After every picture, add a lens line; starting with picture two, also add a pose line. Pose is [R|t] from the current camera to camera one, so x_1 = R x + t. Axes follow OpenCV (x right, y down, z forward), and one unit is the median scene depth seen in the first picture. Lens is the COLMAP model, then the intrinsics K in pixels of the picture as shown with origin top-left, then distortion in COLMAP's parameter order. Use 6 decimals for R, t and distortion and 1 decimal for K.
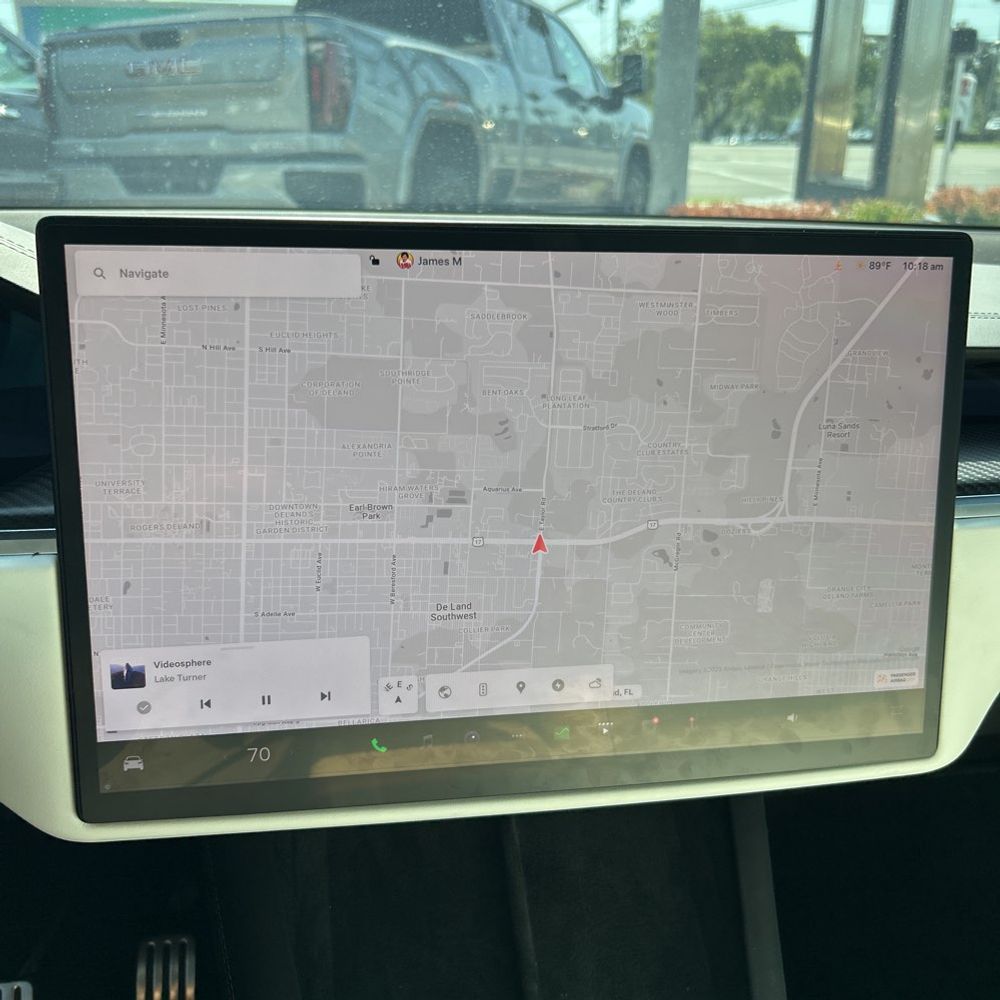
lens RADIAL K [[1078.6, 0, 485.8], [0, 1078.6, 499.7], [0, 0, 1]] dist [-0.021203, 0.006119]
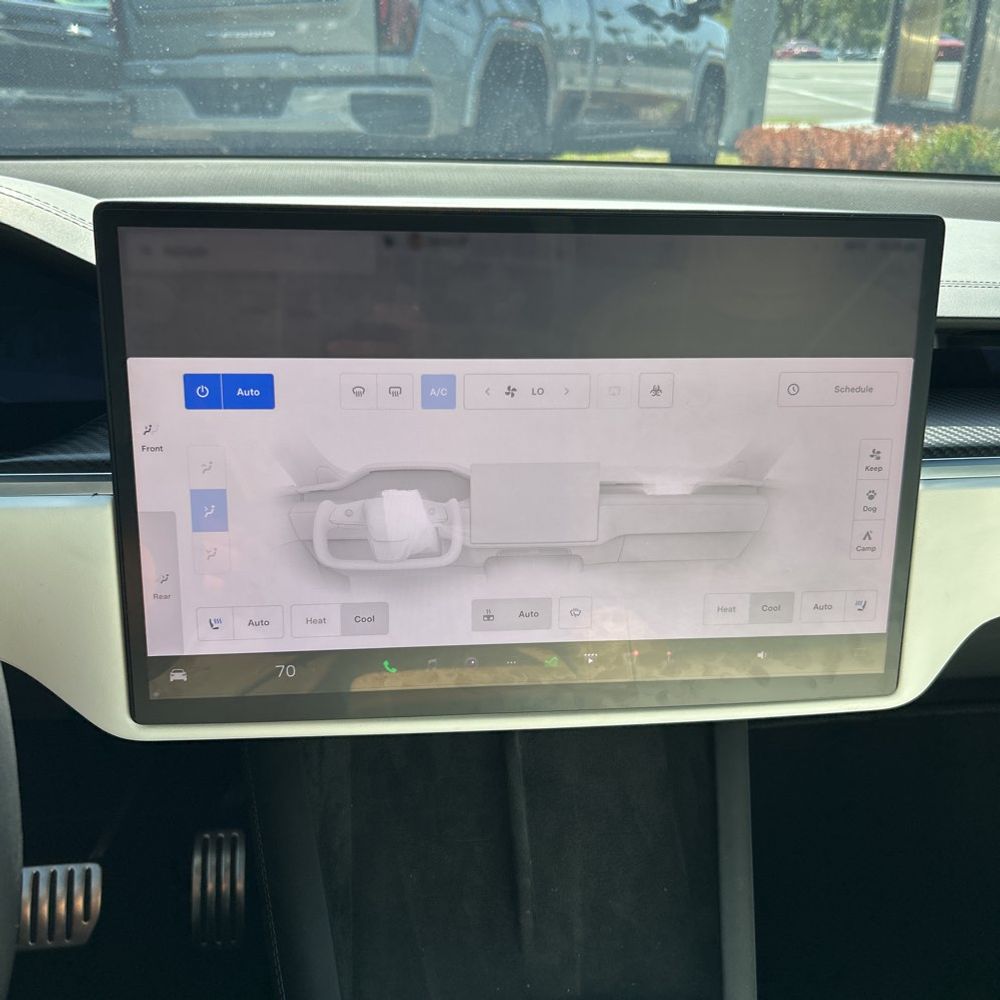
lens RADIAL K [[1078.6, 0, 485.8], [0, 1078.6, 499.7], [0, 0, 1]] dist [-0.021203, 0.006119]
pose [[0.997887, 0.025067, -0.059936, 0.054979], [-0.020776, 0.997248, 0.071174, -0.026710], [0.061555, -0.069778, 0.995662, -0.099369]]
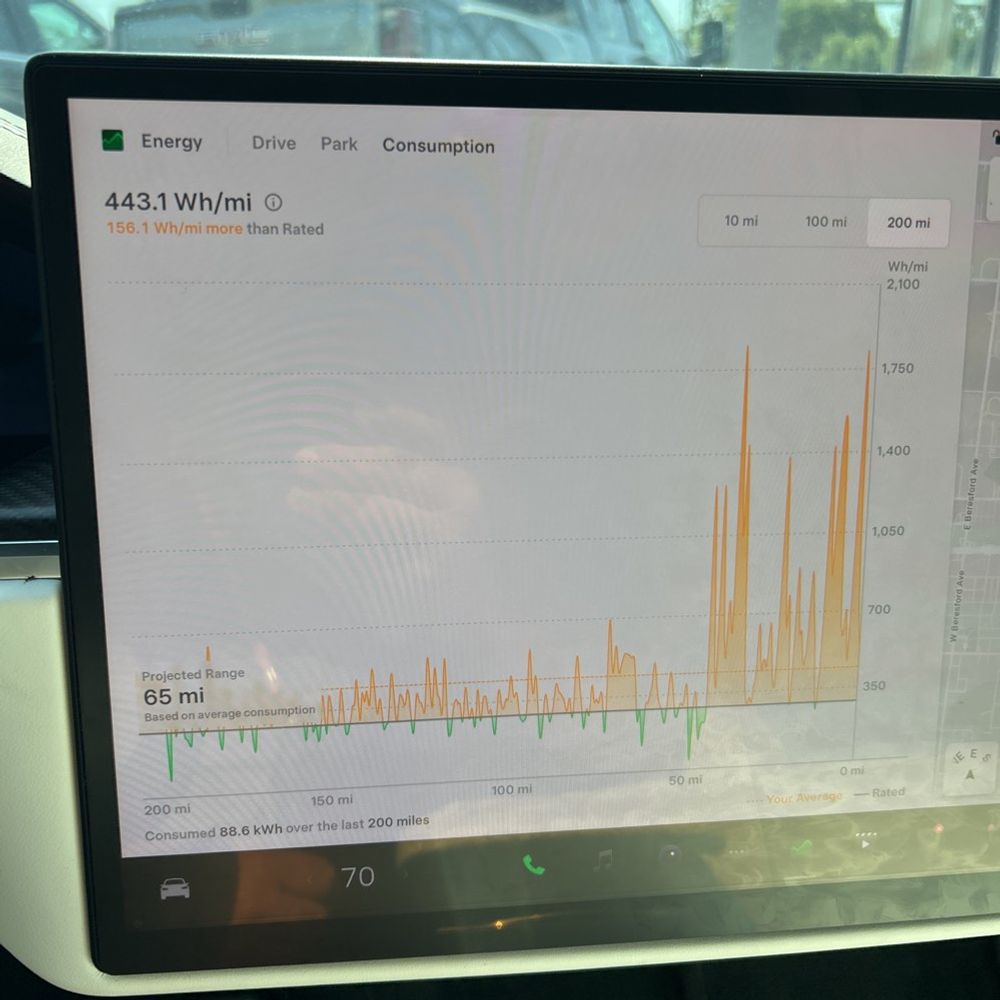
lens RADIAL K [[1061.0, 0, 500.0], [0, 1061.0, 500.0], [0, 0, 1]] dist [-0.022065, -0.017073]
pose [[0.998938, 0.006392, -0.045628, -0.075356], [-0.005492, 0.999788, 0.019821, -0.011534], [0.045745, -0.019550, 0.998762, 0.279951]]
